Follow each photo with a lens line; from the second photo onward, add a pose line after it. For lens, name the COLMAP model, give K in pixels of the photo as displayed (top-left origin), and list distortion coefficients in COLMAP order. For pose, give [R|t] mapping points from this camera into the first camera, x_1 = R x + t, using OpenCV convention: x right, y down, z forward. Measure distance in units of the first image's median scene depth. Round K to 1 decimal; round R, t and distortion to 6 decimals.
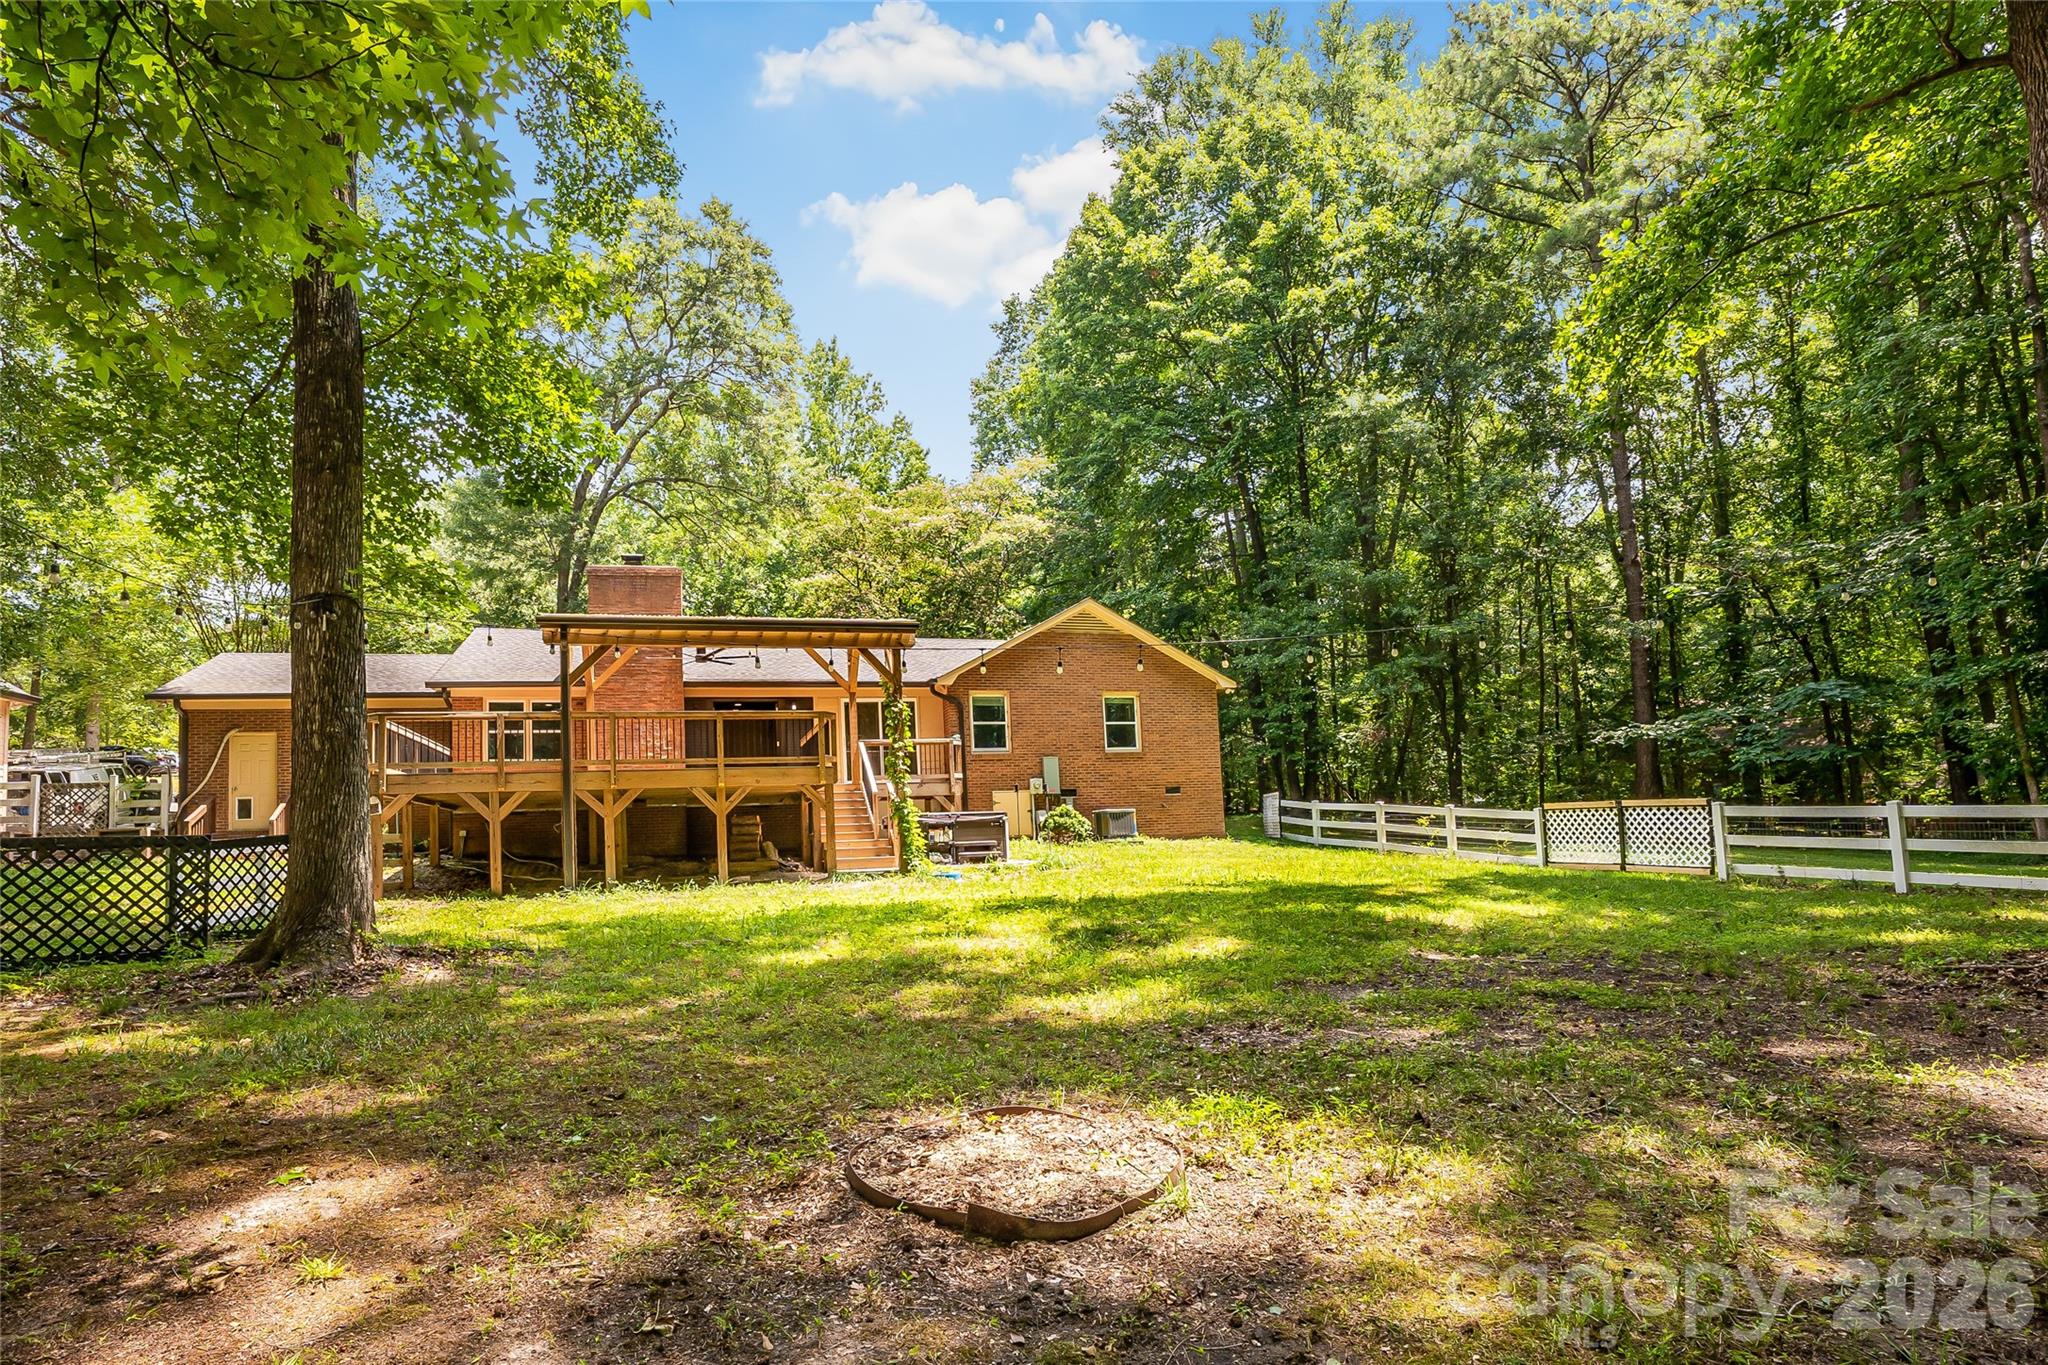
lens RADIAL K [[1076.2, 0, 987.3], [0, 1076.2, 712.4], [0, 0, 1]] dist [-0.049055, 0.000520]
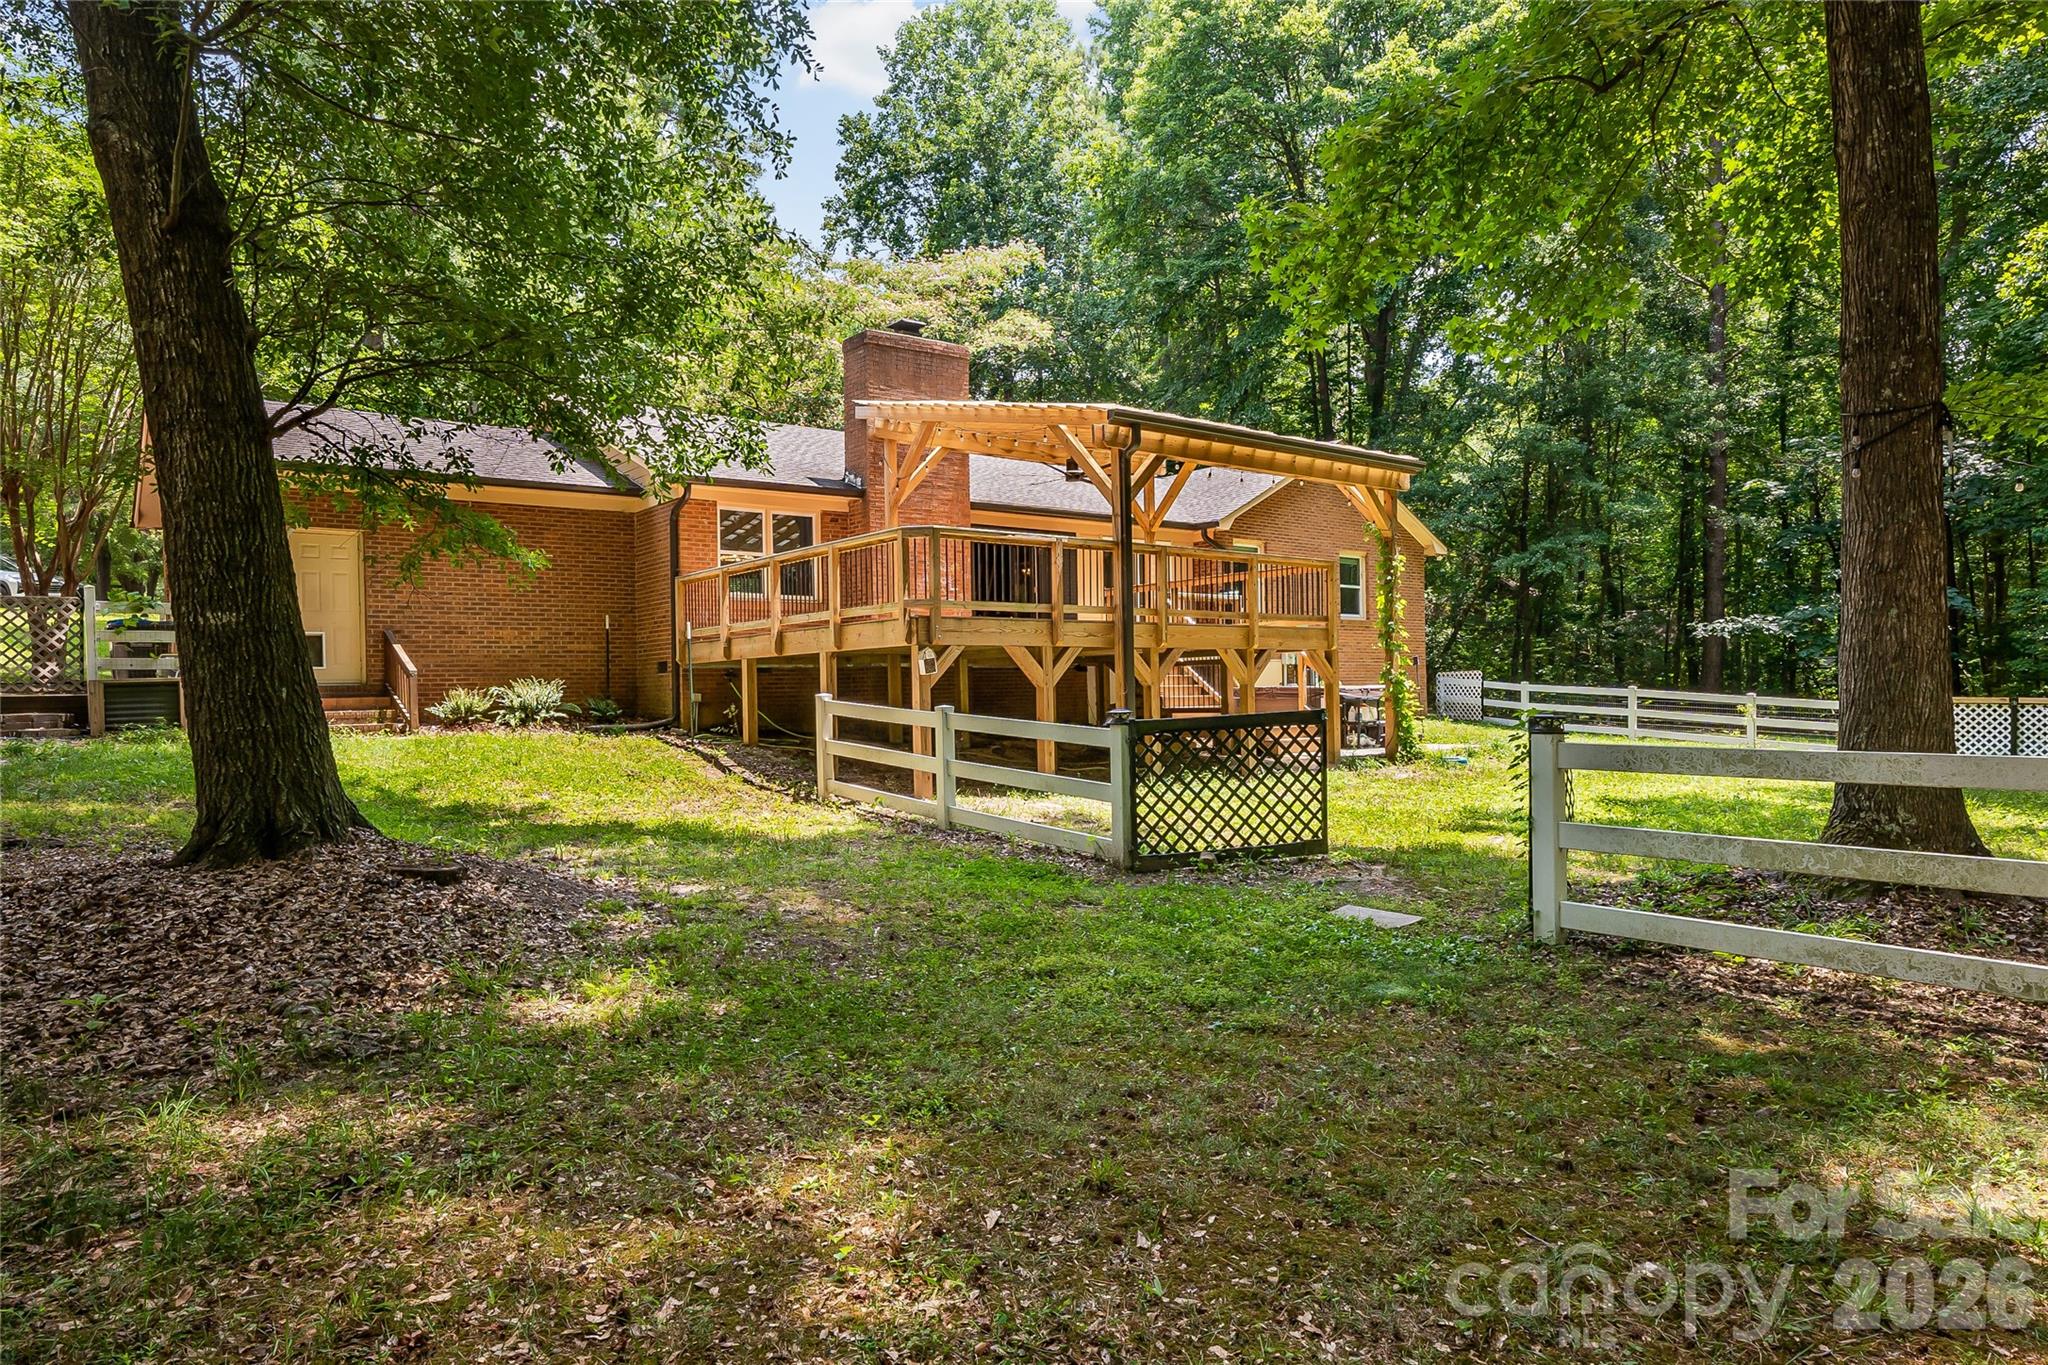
lens RADIAL K [[1263.5, 0, 1028.4], [0, 1263.5, 721.9], [0, 0, 1]] dist [-0.041543, 0.035974]
pose [[0.929417, 0.017656, 0.368608, -0.548495], [-0.064385, 0.991293, 0.114860, 0.020156], [-0.363370, -0.130486, 0.922462, 0.149344]]
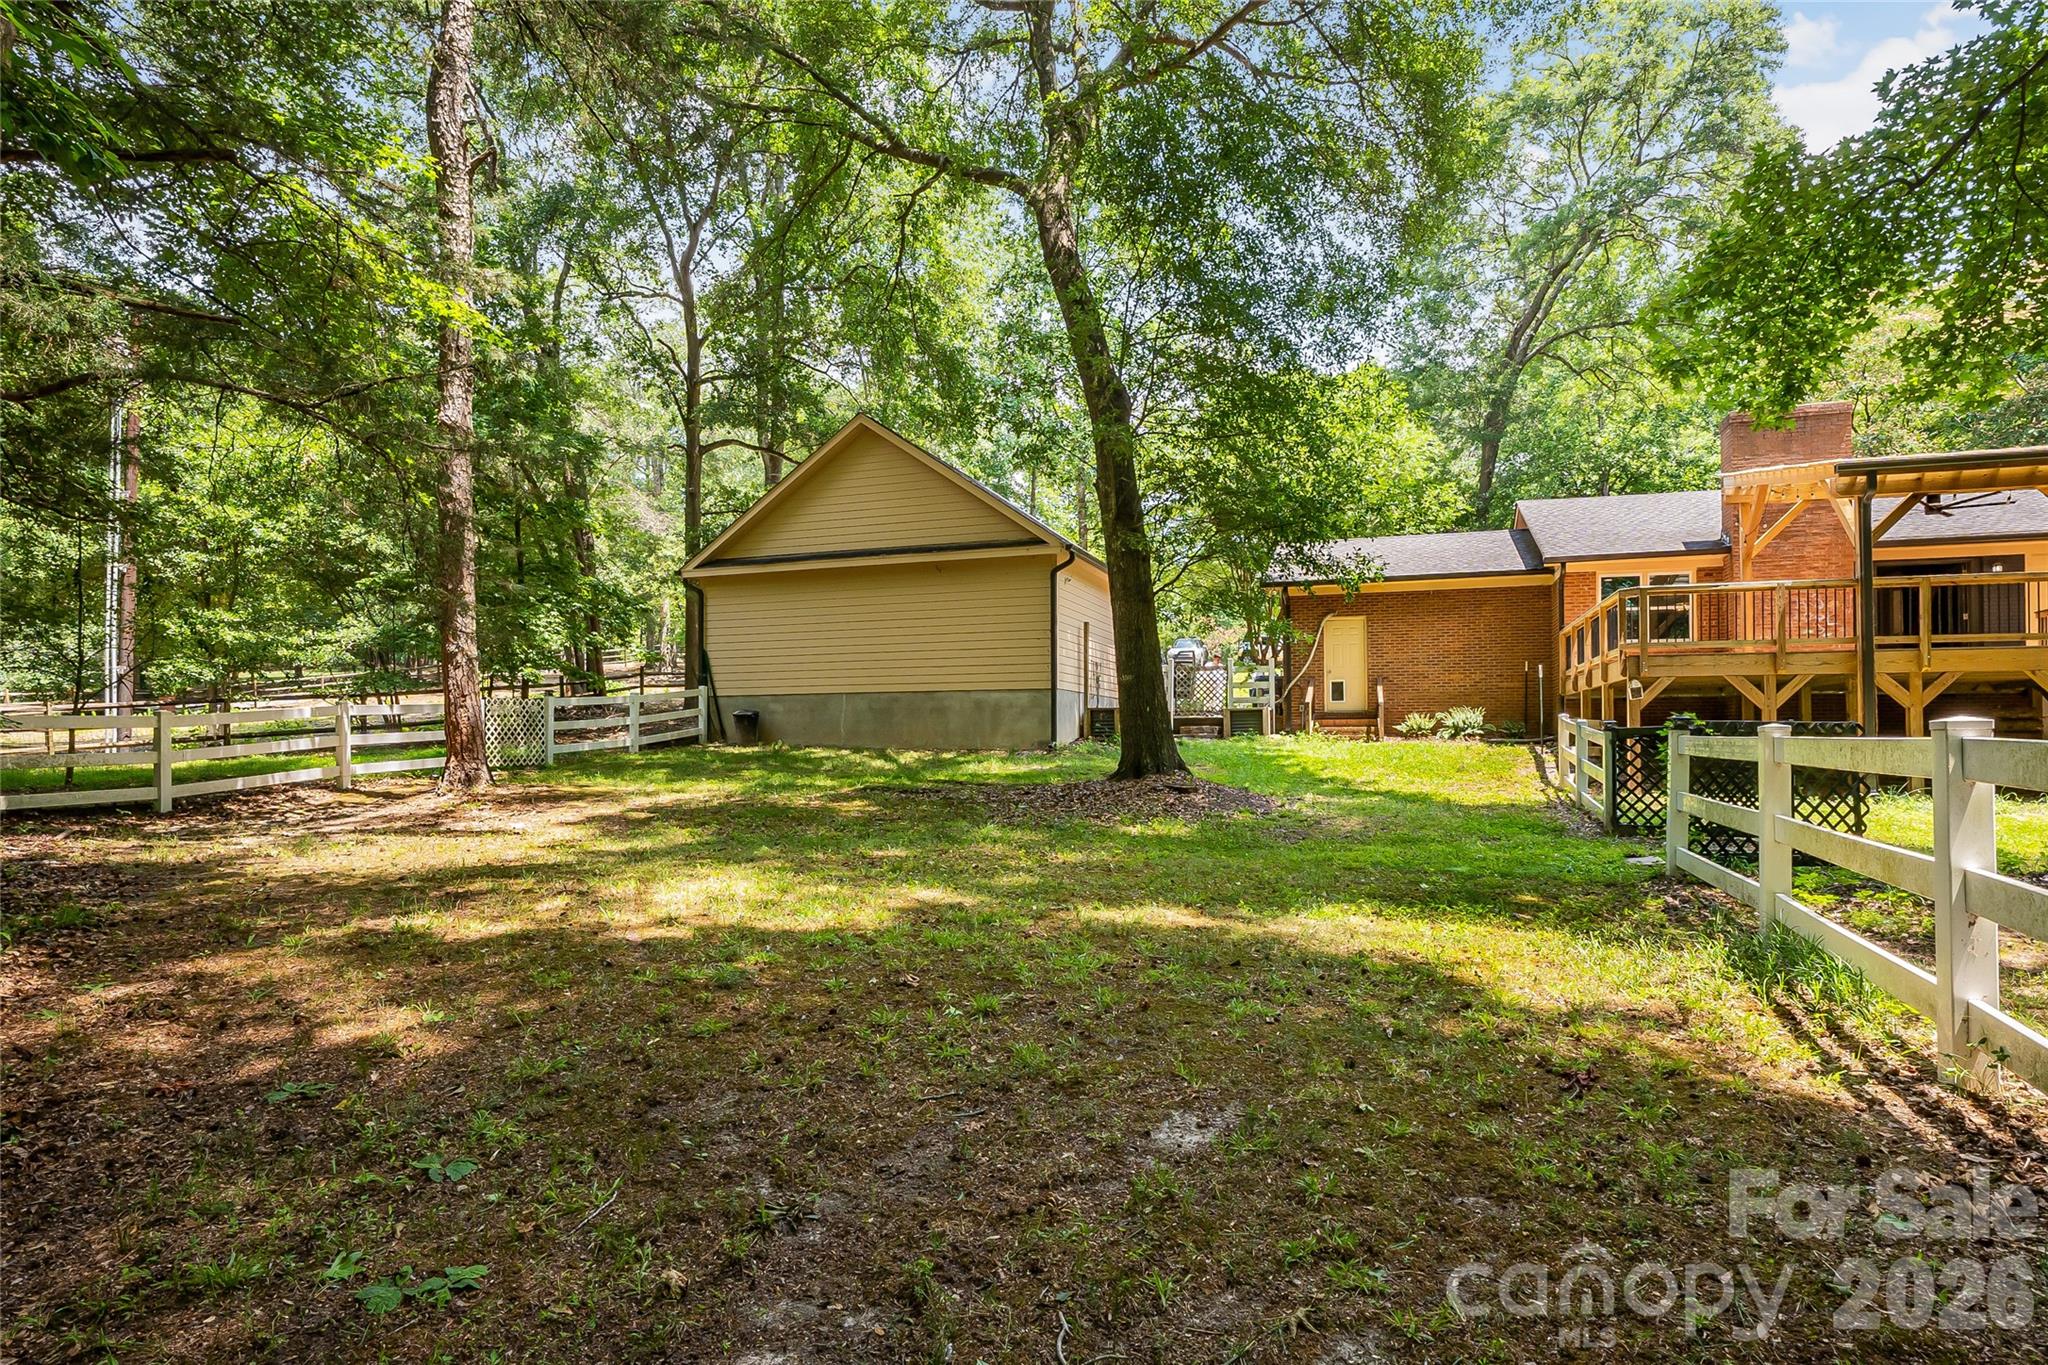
lens RADIAL K [[1059.0, 0, 1018.6], [0, 1059.0, 744.7], [0, 0, 1]] dist [-0.035358, 0.000540]
pose [[0.803022, 0.041972, -0.594470, -0.296733], [0.039330, 0.991610, 0.123139, 0.002226], [0.594650, -0.122263, 0.794634, -0.030823]]
